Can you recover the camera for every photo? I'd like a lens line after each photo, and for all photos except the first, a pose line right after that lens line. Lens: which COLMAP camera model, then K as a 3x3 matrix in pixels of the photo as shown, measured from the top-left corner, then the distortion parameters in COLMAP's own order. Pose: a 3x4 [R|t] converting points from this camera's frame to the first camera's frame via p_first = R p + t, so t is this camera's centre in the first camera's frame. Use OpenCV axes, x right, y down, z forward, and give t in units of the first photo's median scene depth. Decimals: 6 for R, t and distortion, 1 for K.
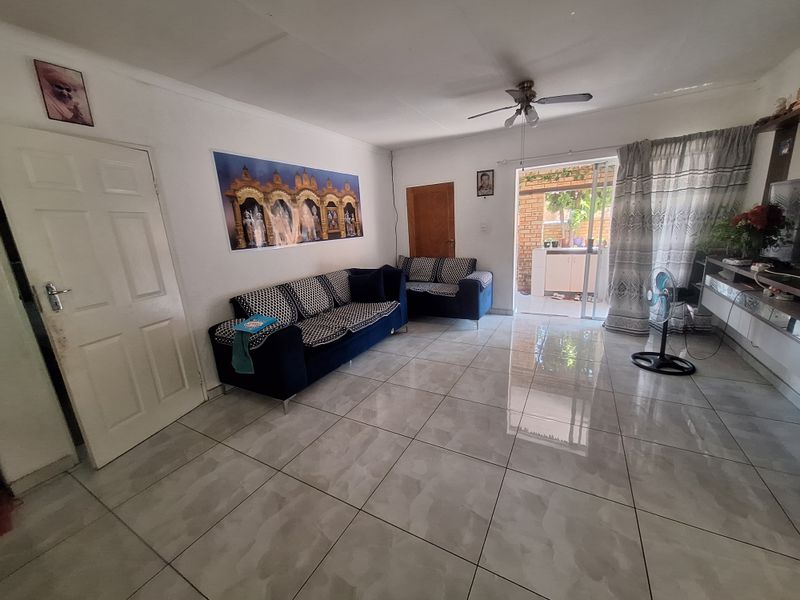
lens RADIAL K [[316.8, 0, 399.6], [0, 316.8, 301.6], [0, 0, 1]] dist [-0.002712, 0.000297]
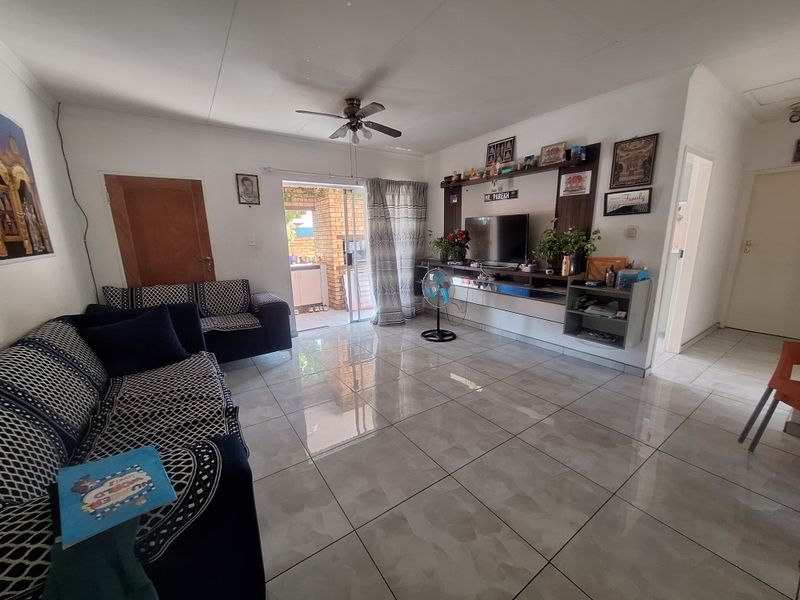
lens RADIAL K [[316.8, 0, 401.6], [0, 316.8, 301.2], [0, 0, 1]] dist [-0.002712, 0.000297]
pose [[0.439933, -0.139680, 0.887101, -0.397743], [0.204895, 0.977387, 0.052285, -0.053280], [-0.874344, 0.158761, 0.458605, 0.364276]]
